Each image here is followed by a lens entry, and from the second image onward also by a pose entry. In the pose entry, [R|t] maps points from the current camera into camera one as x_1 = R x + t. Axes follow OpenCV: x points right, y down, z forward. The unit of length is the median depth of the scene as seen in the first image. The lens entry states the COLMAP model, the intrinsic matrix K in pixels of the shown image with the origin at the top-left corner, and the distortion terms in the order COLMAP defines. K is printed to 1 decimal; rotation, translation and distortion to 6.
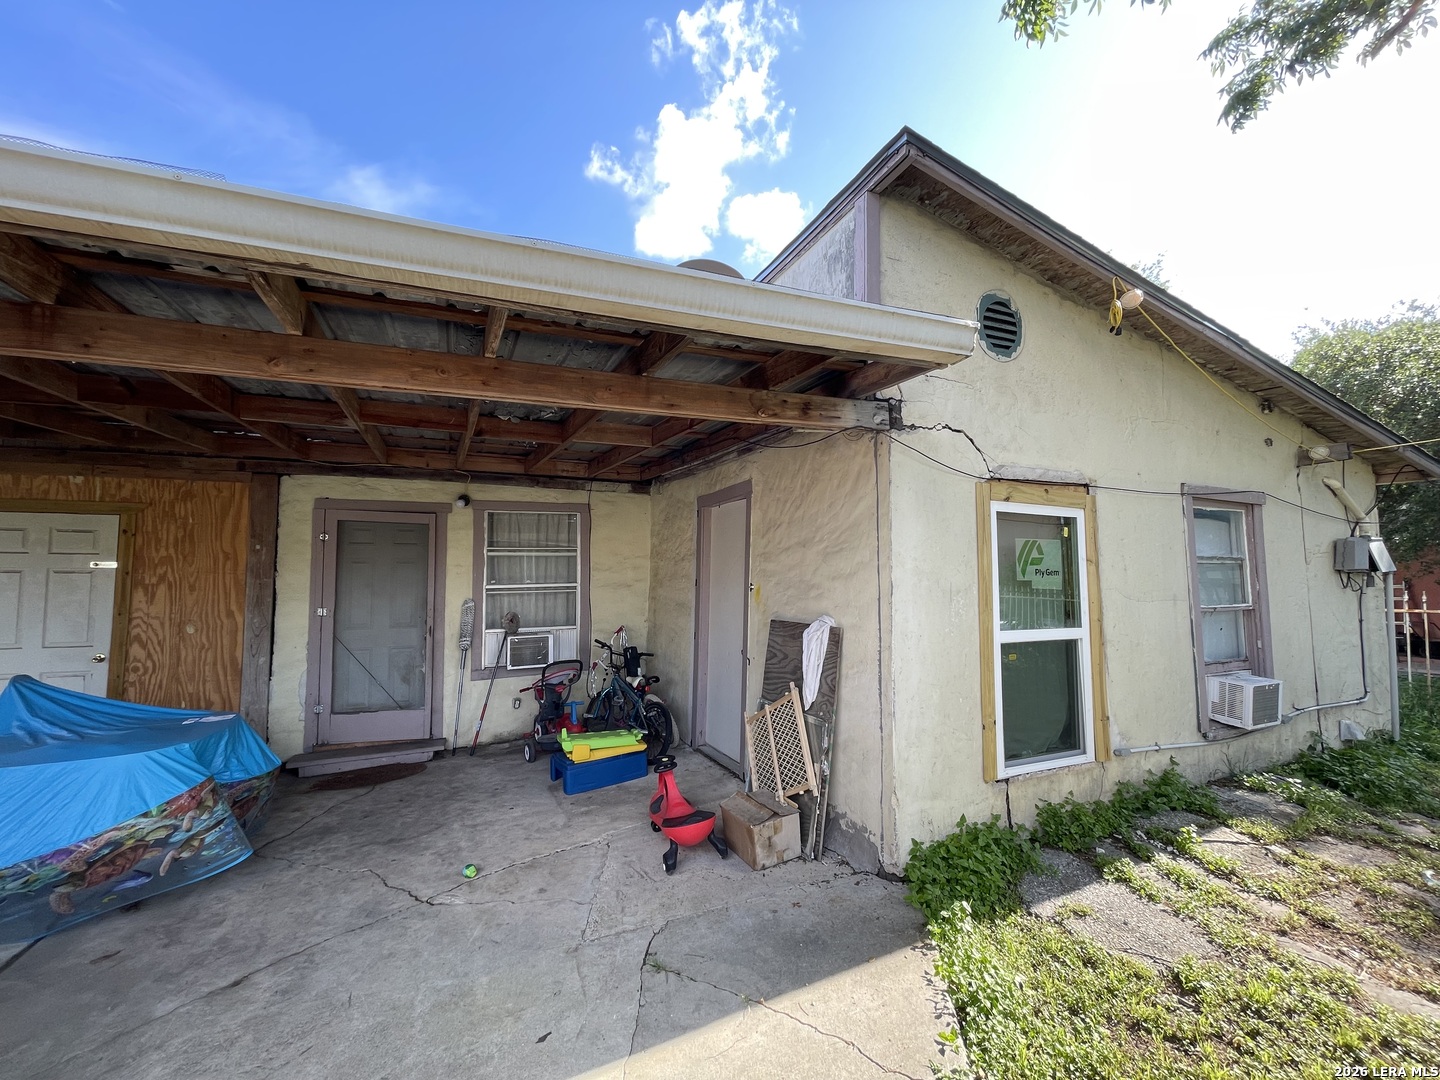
lens RADIAL K [[578.4, 0, 718.0], [0, 578.4, 536.4], [0, 0, 1]] dist [-0.000595, -0.000513]
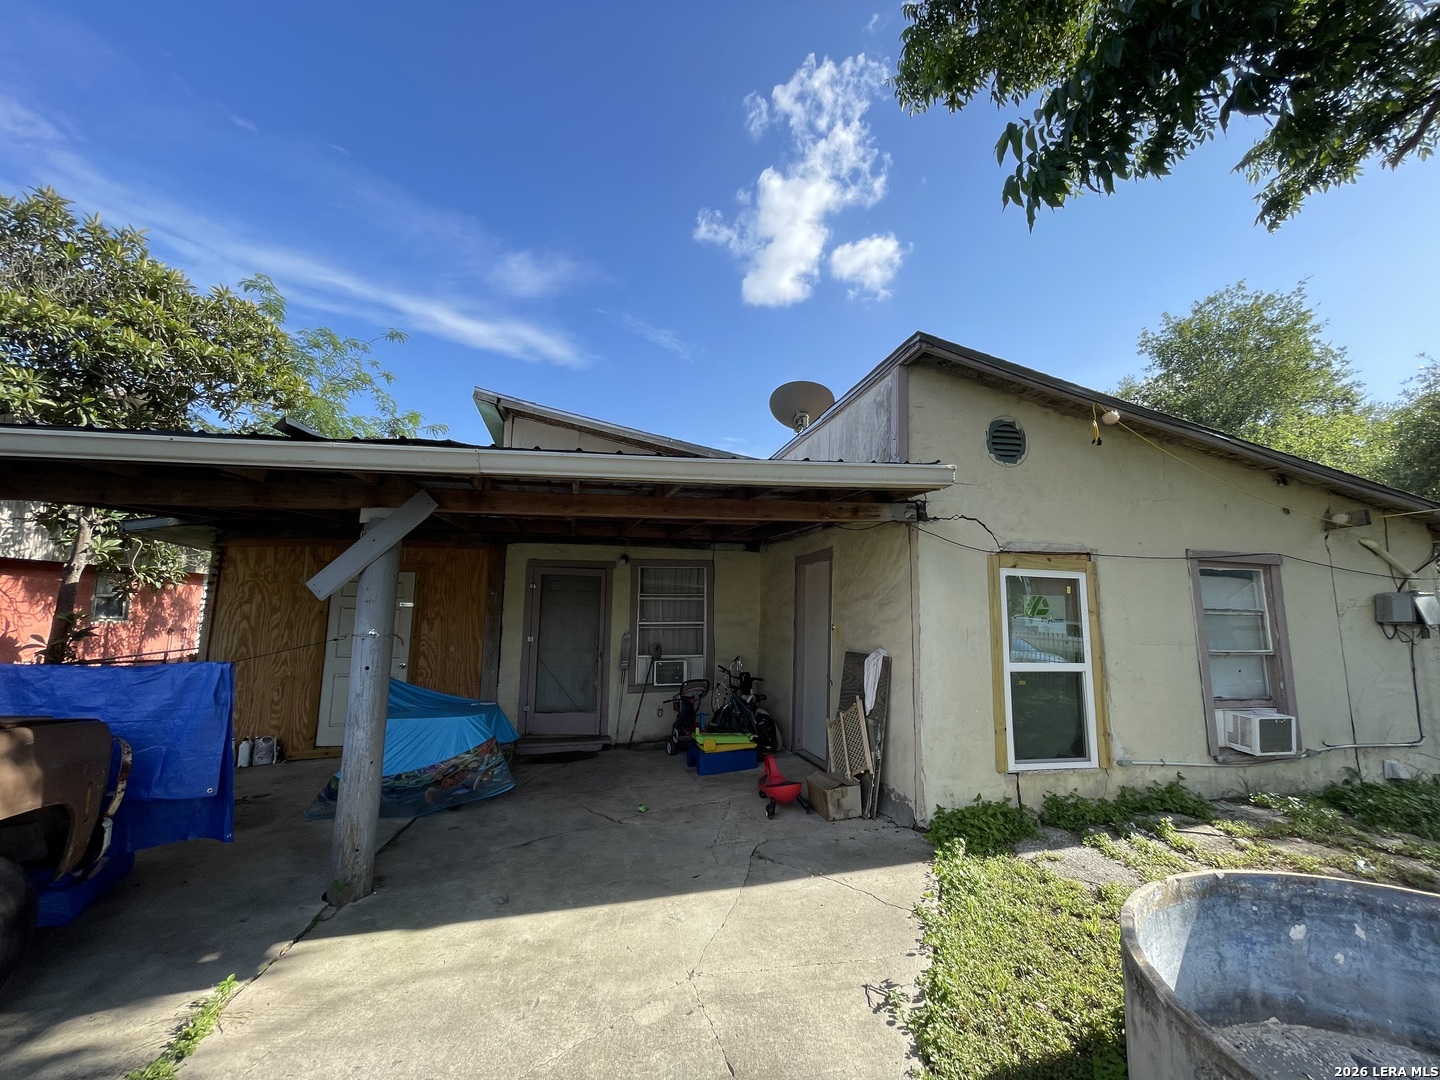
lens RADIAL K [[578.4, 0, 718.0], [0, 578.4, 536.4], [0, 0, 1]] dist [-0.000595, -0.000513]
pose [[0.980321, -0.011340, -0.197085, 0.074880], [-0.001945, 0.997745, -0.067087, -0.039273], [0.197401, 0.066150, 0.978088, -0.463508]]
